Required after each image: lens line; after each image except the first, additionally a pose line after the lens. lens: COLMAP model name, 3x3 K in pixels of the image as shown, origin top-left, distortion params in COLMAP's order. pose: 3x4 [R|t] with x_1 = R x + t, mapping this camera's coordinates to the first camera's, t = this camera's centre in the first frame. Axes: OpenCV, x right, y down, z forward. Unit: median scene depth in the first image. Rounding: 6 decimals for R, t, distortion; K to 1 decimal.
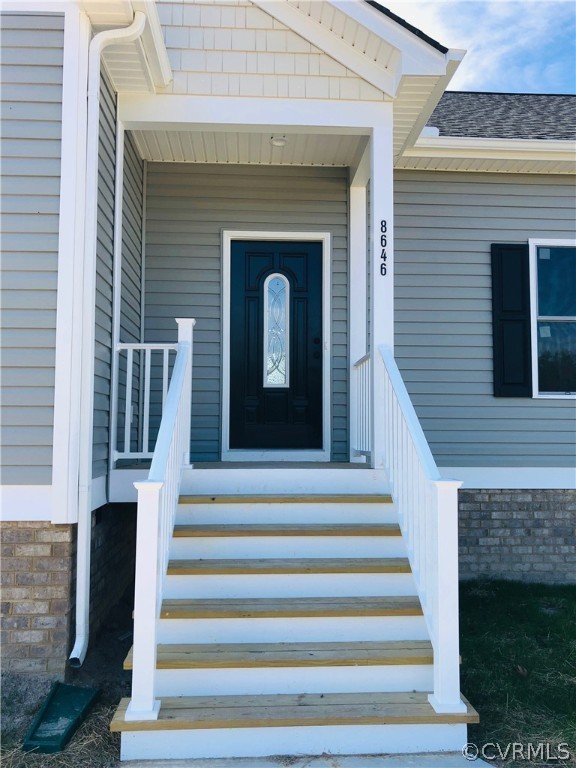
lens RADIAL K [[629.4, 0, 284.6], [0, 629.4, 393.3], [0, 0, 1]] dist [0.063126, -0.135003]
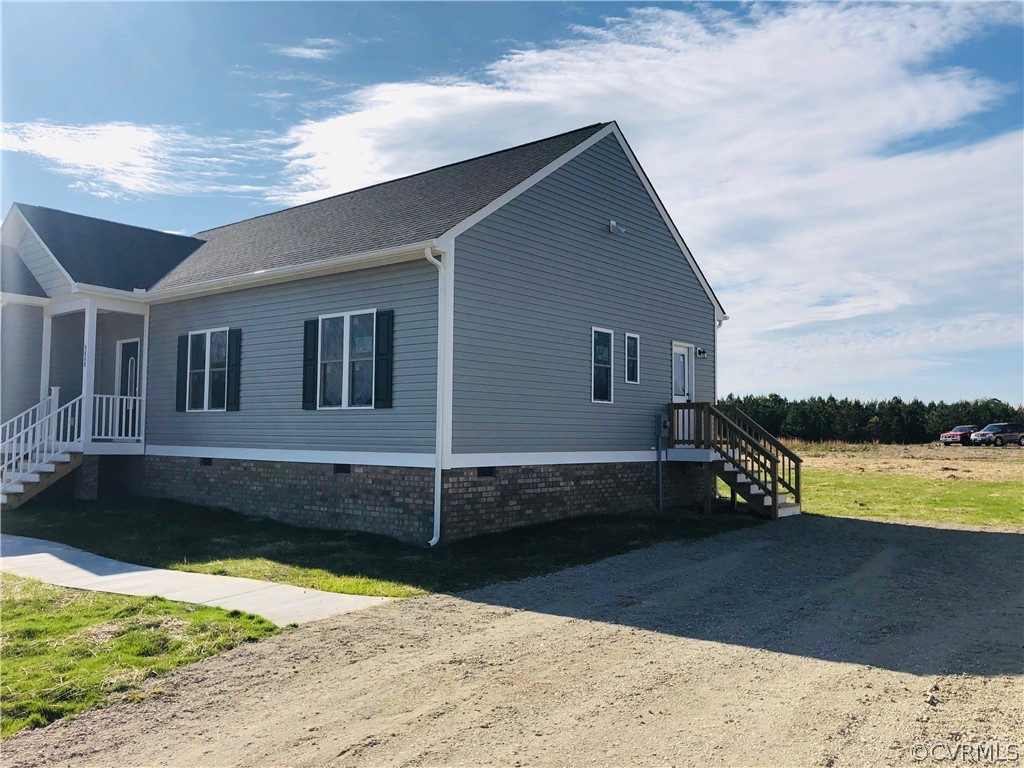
lens RADIAL K [[839.1, 0, 508.4], [0, 839.1, 381.6], [0, 0, 1]] dist [0.063126, -0.135003]
pose [[0.733774, -0.040062, -0.678211, 3.019865], [0.034011, 0.999174, -0.022224, 0.006386], [0.678542, -0.006759, 0.734531, -0.284247]]
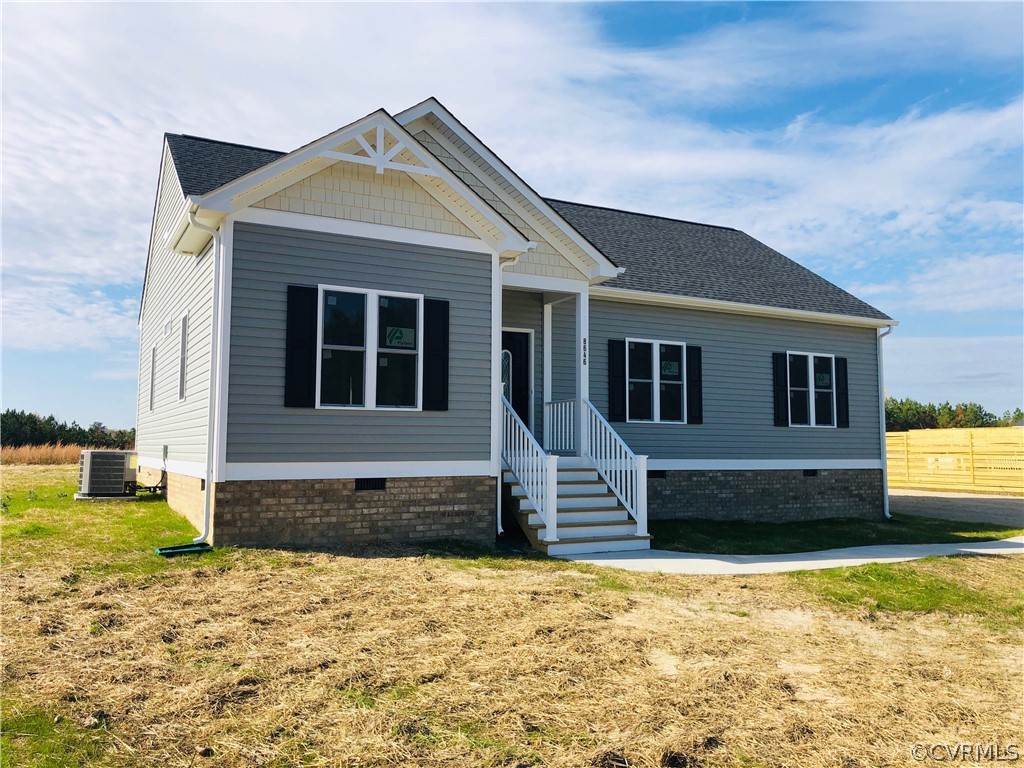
lens RADIAL K [[839.8, 0, 512.0], [0, 839.8, 384.0], [0, 0, 1]] dist [0.057541, -0.056306]
pose [[0.904996, 0.031410, 0.424259, -1.005123], [-0.024046, 0.999453, -0.022701, -0.042886], [-0.424740, 0.010342, 0.905256, -1.150337]]
